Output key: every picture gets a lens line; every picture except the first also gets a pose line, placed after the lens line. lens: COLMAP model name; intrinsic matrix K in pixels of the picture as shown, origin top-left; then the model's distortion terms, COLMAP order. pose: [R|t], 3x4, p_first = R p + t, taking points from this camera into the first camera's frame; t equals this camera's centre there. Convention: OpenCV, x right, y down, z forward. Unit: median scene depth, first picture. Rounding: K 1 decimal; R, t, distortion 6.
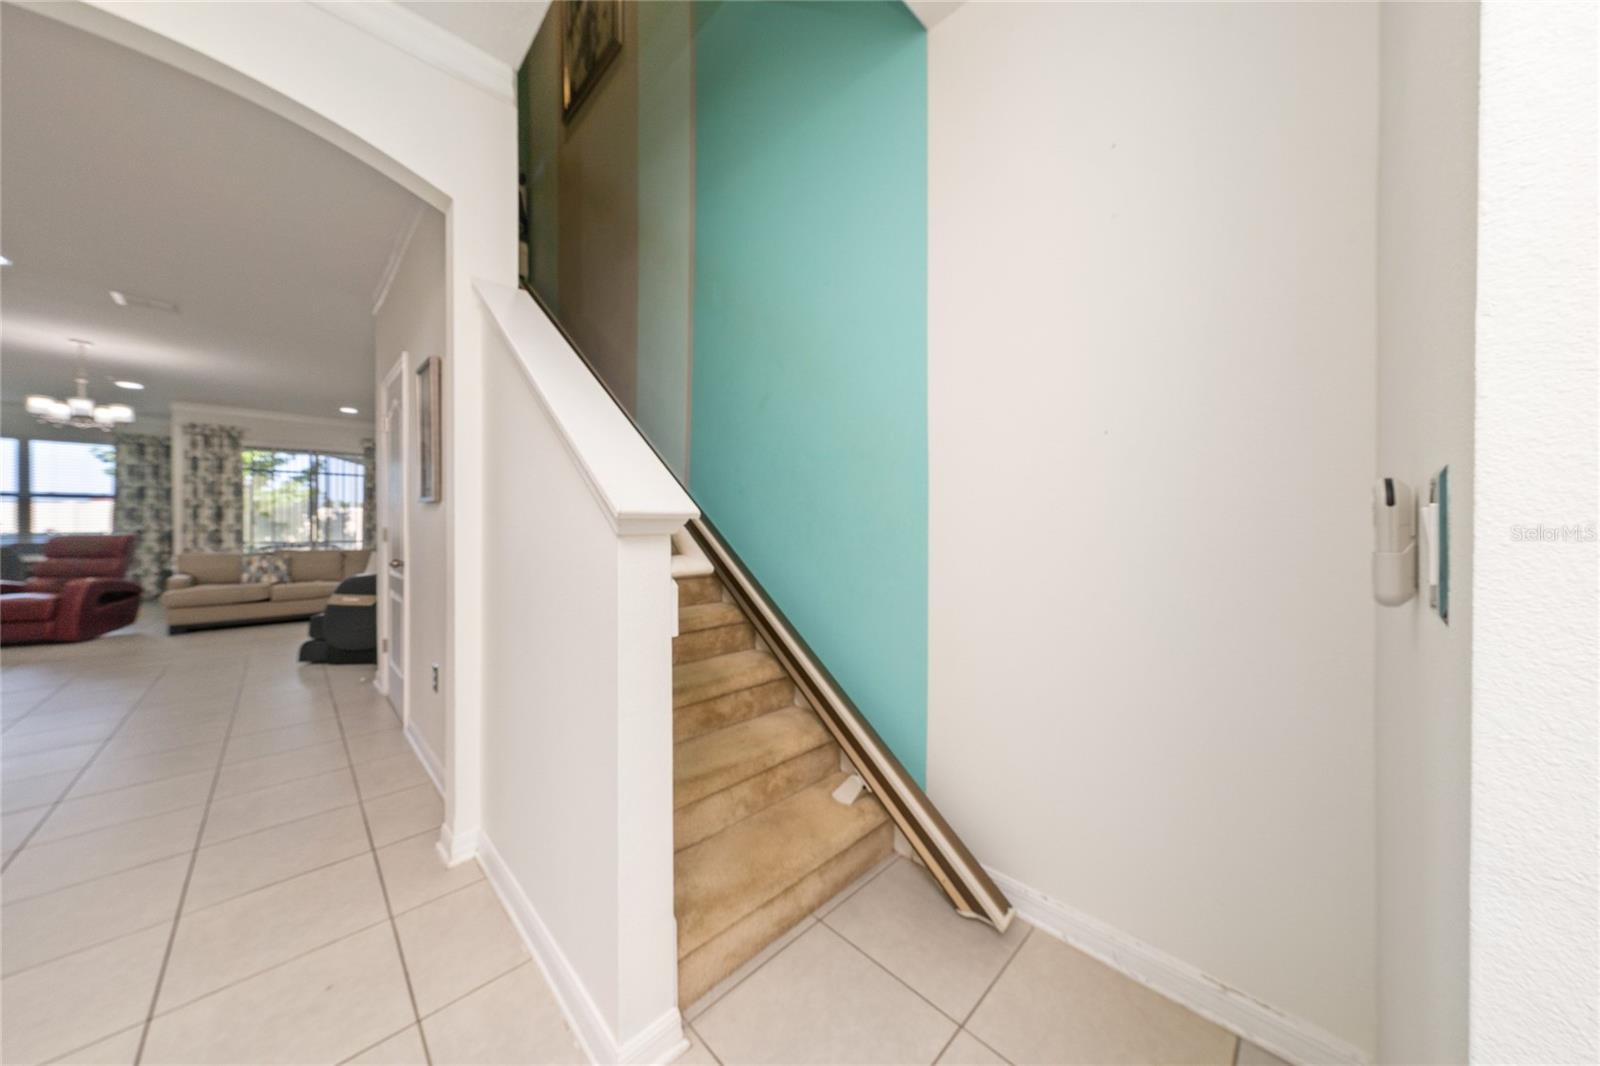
lens RADIAL K [[528.7, 0, 788.3], [0, 528.7, 525.4], [0, 0, 1]] dist [0.010670, 0.000258]
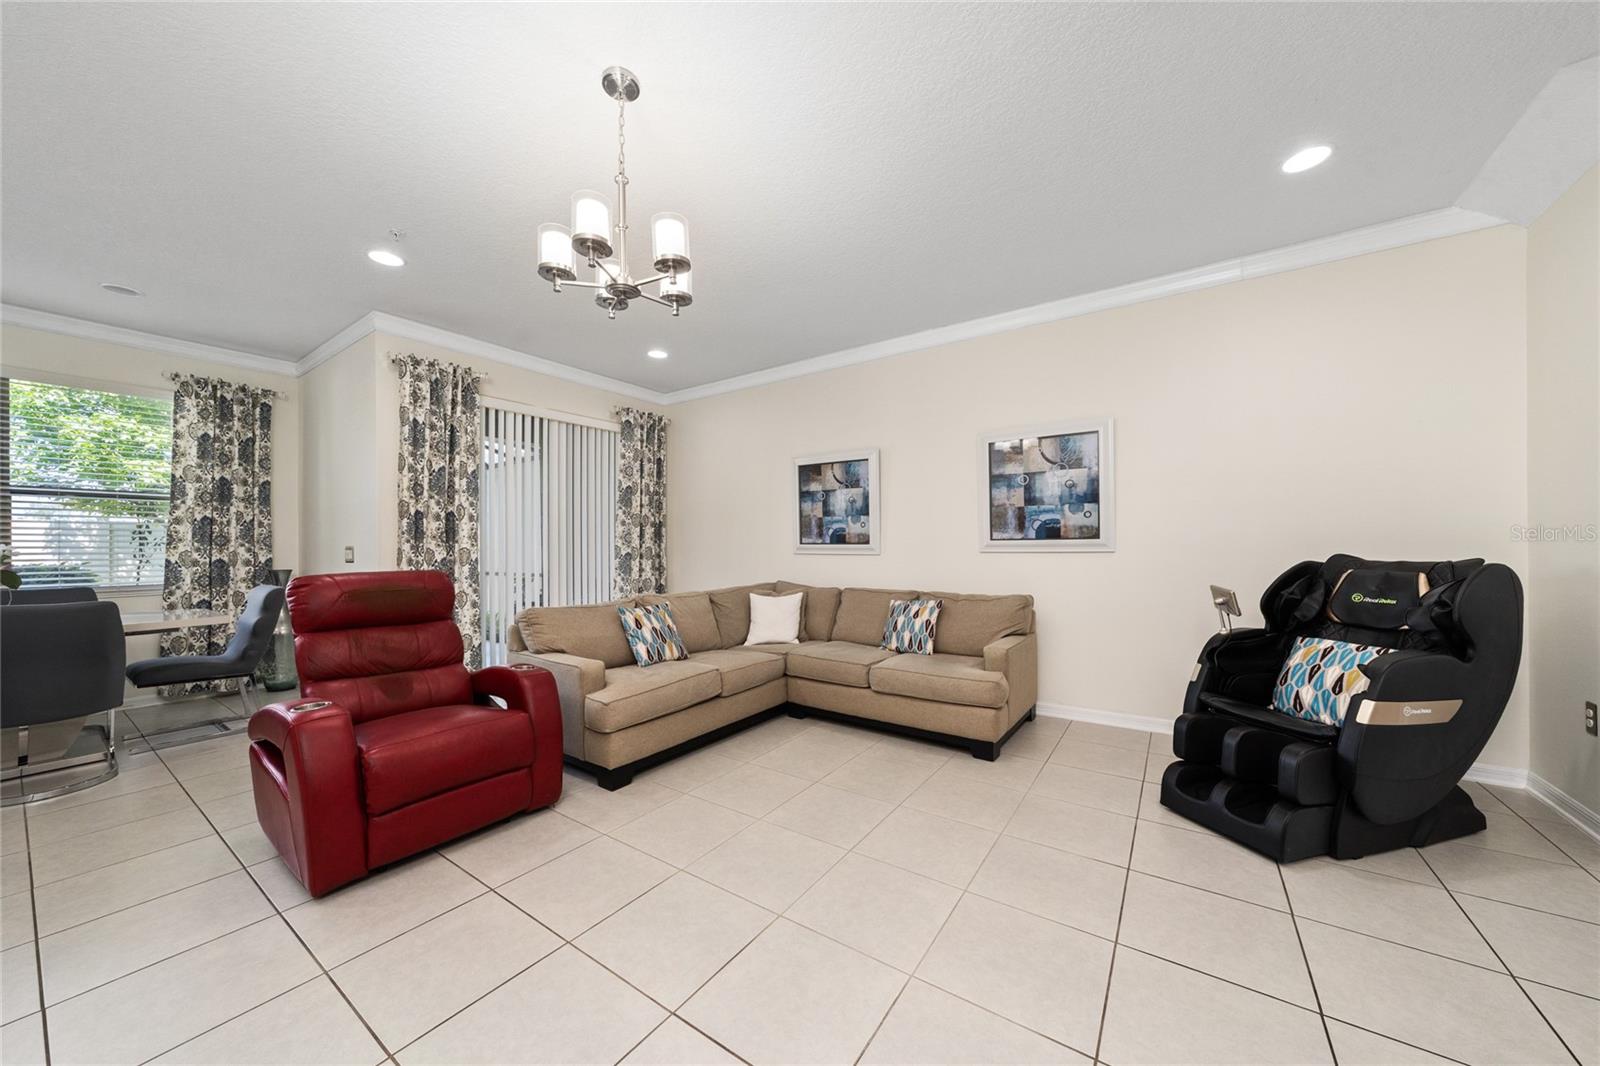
lens RADIAL K [[548.7, 0, 805.3], [0, 548.7, 542.9], [0, 0, 1]] dist [-0.000798, -0.000153]
pose [[0.977454, -0.004919, 0.211090, -0.846928], [0.006364, 0.999961, -0.006164, -0.002595], [-0.211051, 0.007369, 0.977447, 0.393345]]
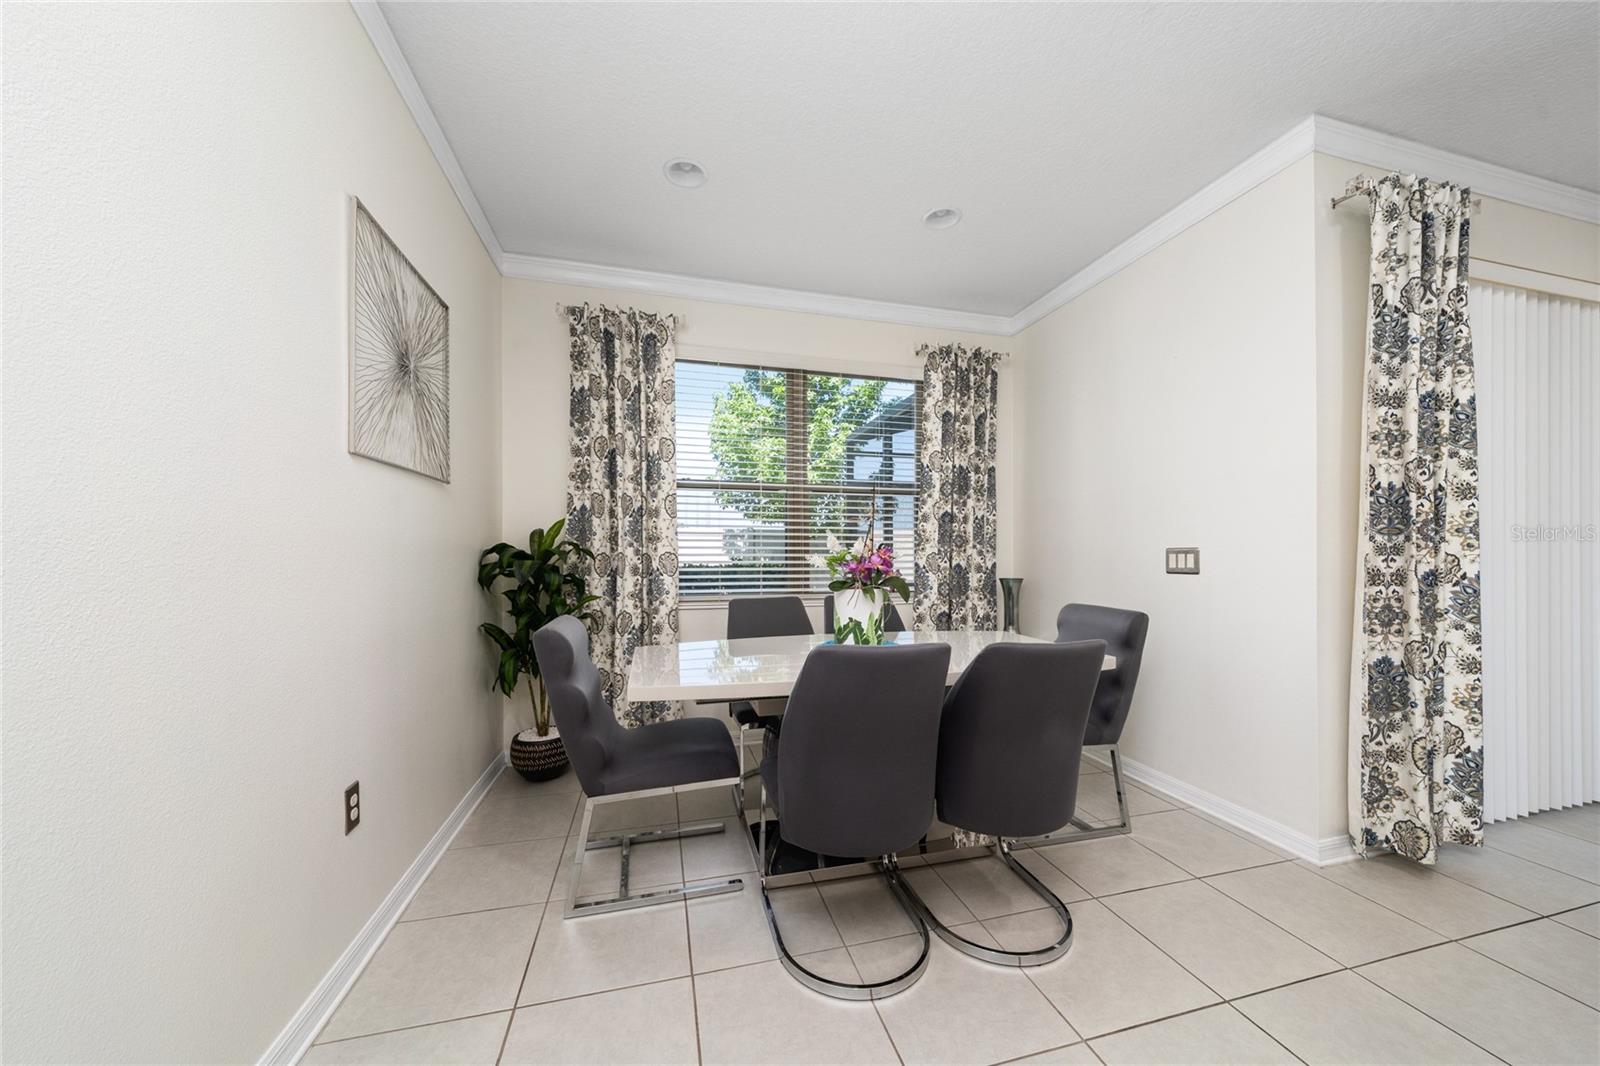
lens RADIAL K [[548.7, 0, 798.6], [0, 548.7, 554.7], [0, 0, 1]] dist [-0.000798, -0.000153]
pose [[0.874974, 0.000436, -0.484171, -1.233784], [-0.002557, 0.999990, -0.003720, 0.001604], [0.484164, 0.004493, 0.874966, 0.612501]]
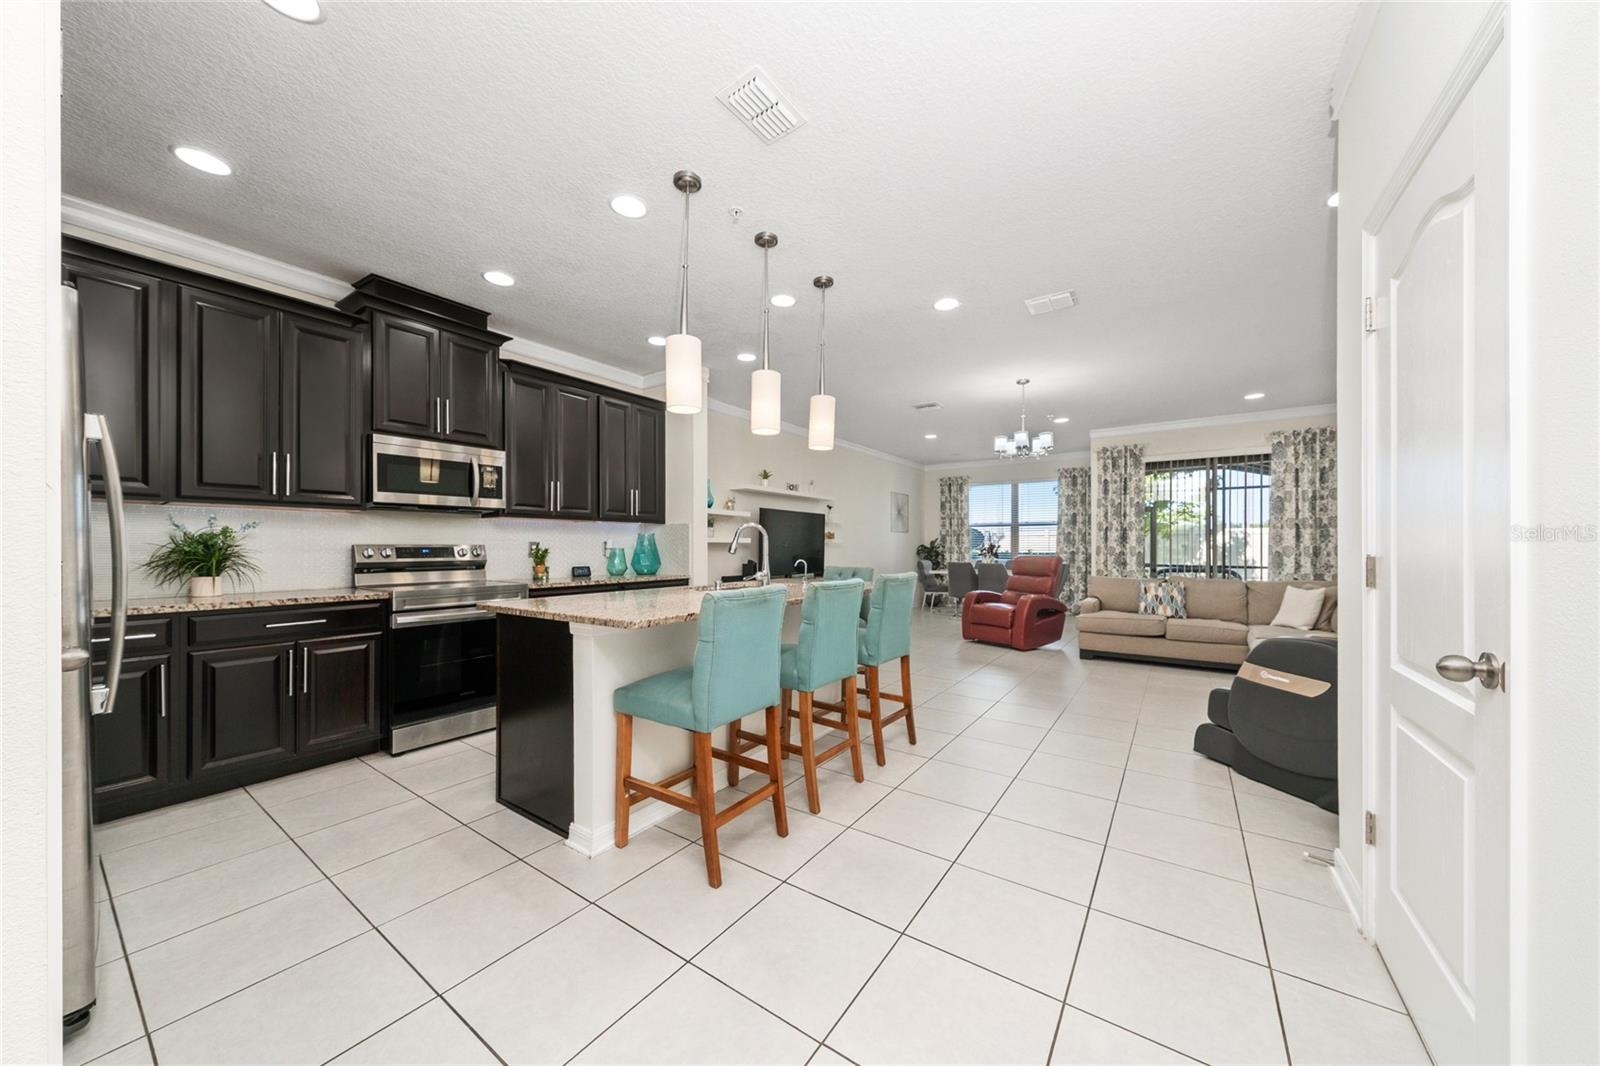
lens RADIAL K [[548.7, 0, 811.5], [0, 548.7, 547.2], [0, 0, 1]] dist [-0.000798, -0.000153]
pose [[0.214804, 0.001286, -0.976656, -0.211052], [-0.002816, 0.999996, 0.000697, -0.000520], [0.976653, 0.002600, 0.214807, 0.231575]]
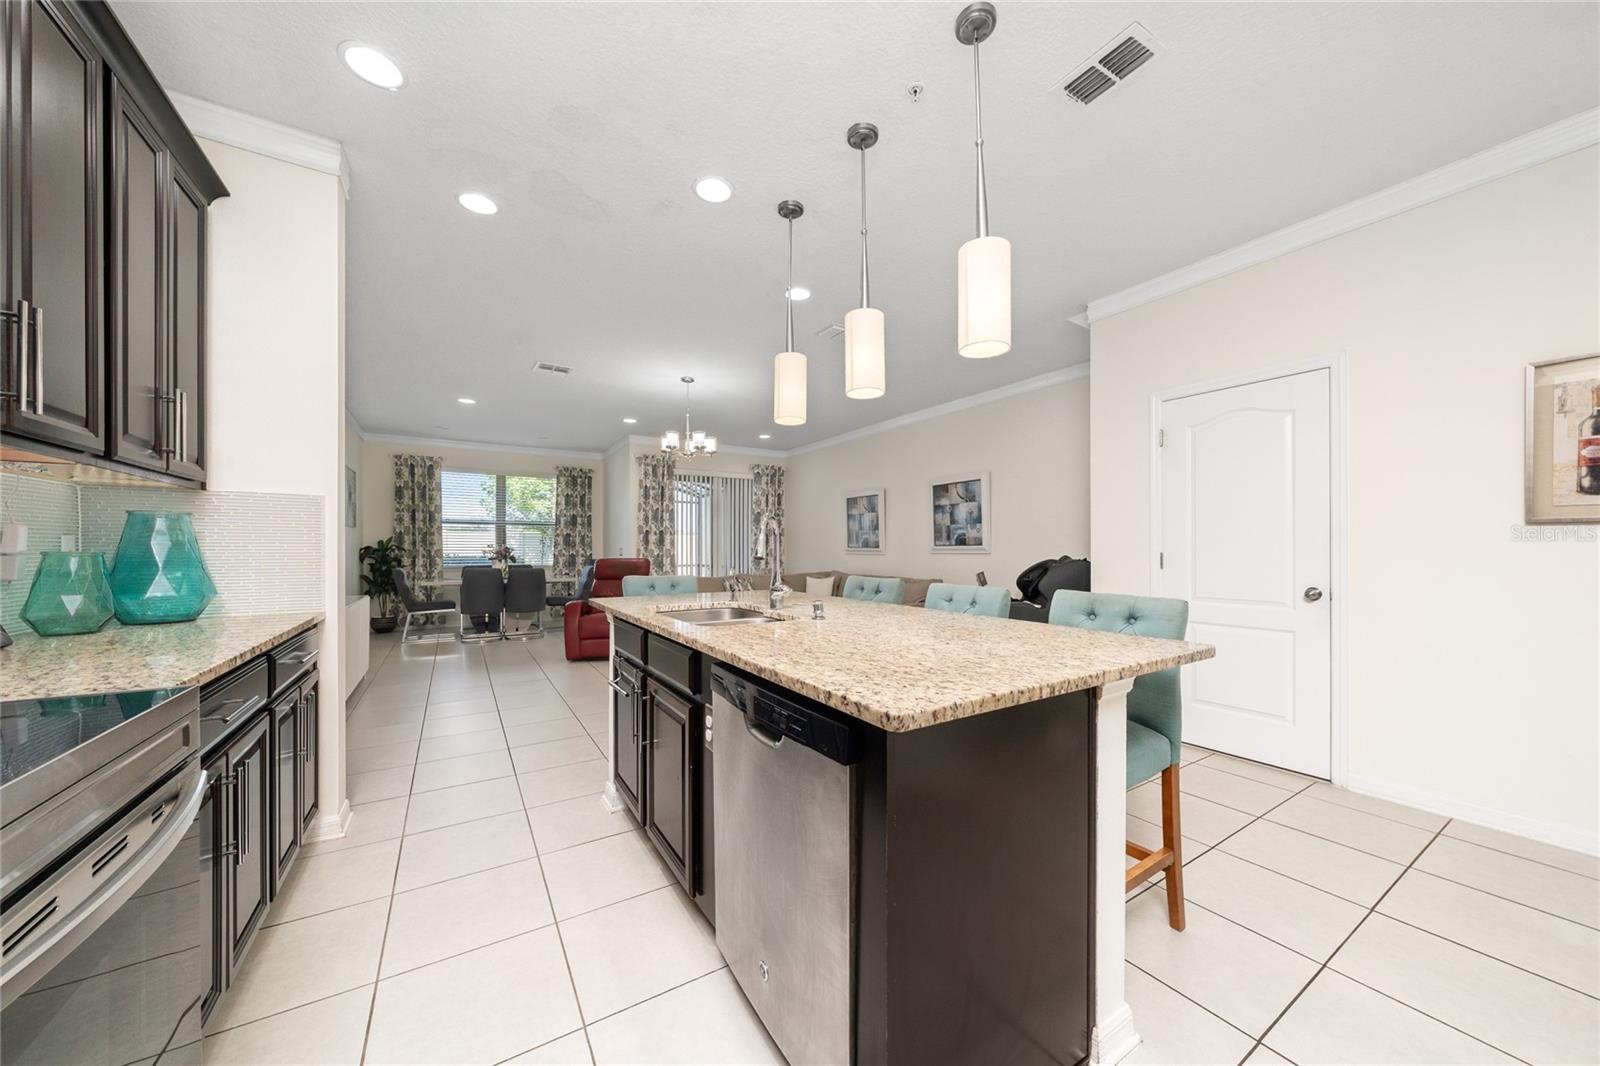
lens RADIAL K [[548.7, 0, 802.5], [0, 548.7, 548.2], [0, 0, 1]] dist [-0.000798, -0.000153]
pose [[0.981067, 0.001074, -0.193663, -0.589321], [-0.002271, 0.999980, -0.005962, 0.001770], [0.193653, 0.006289, 0.981050, -0.011592]]
